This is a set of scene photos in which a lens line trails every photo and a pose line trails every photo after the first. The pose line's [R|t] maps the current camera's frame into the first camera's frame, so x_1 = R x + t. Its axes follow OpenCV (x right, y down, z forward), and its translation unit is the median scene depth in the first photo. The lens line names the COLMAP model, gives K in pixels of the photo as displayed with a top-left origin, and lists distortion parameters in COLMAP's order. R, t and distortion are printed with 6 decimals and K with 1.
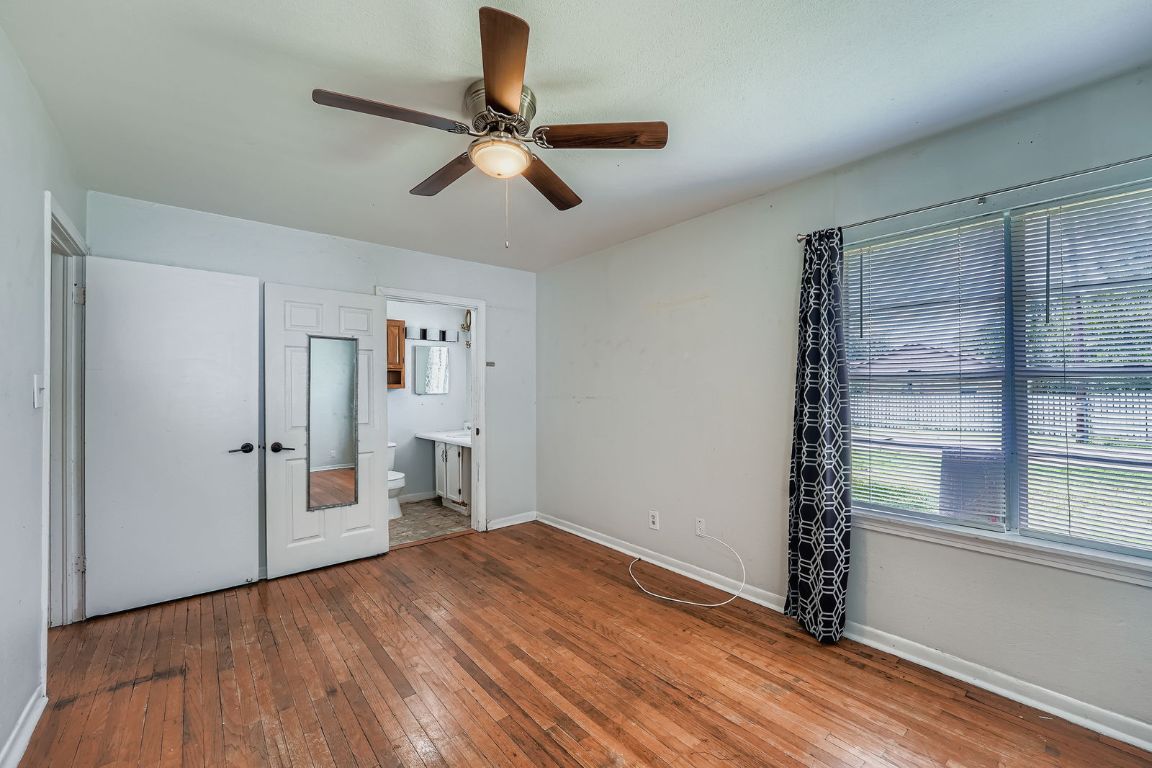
lens RADIAL K [[465.9, 0, 580.0], [0, 465.9, 388.5], [0, 0, 1]] dist [-0.000132, -0.000078]
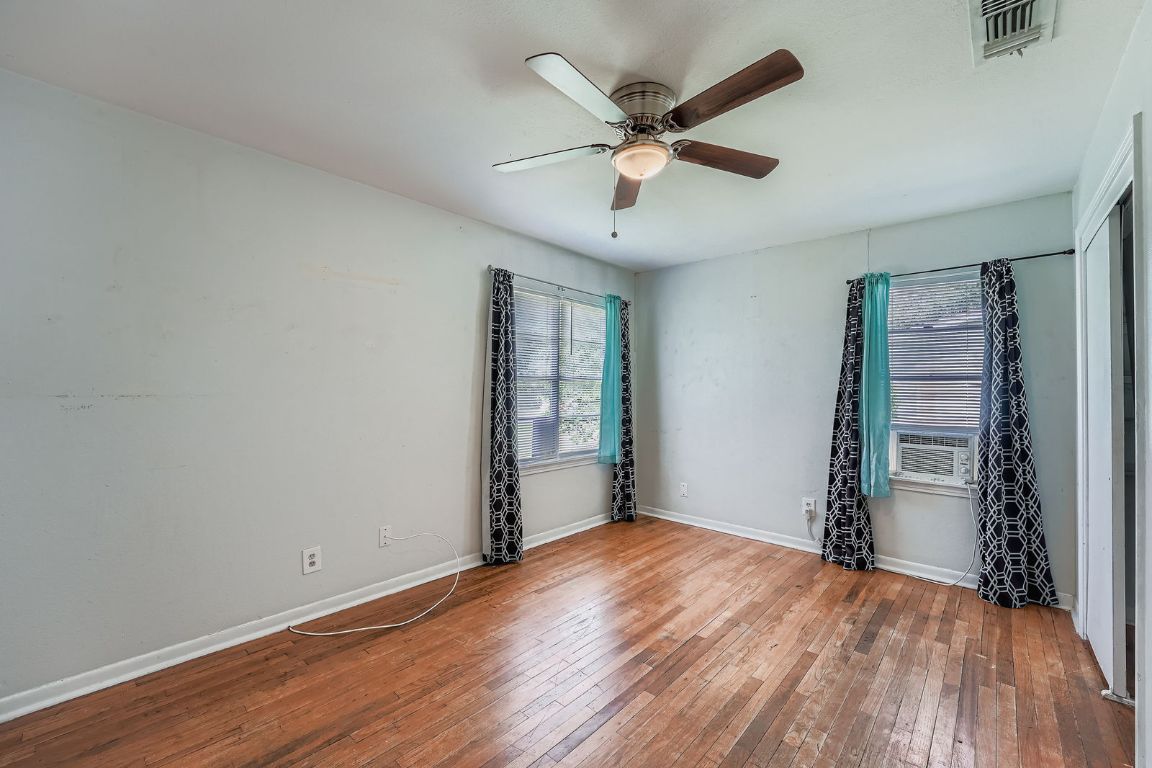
lens RADIAL K [[477.7, 0, 573.1], [0, 477.7, 382.2], [0, 0, 1]] dist [-0.005229, -0.000364]
pose [[-0.145529, 0.013065, 0.989268, -0.828278], [-0.012655, 0.999806, -0.015065, 0.011752], [-0.989273, -0.014712, -0.145335, 0.908510]]
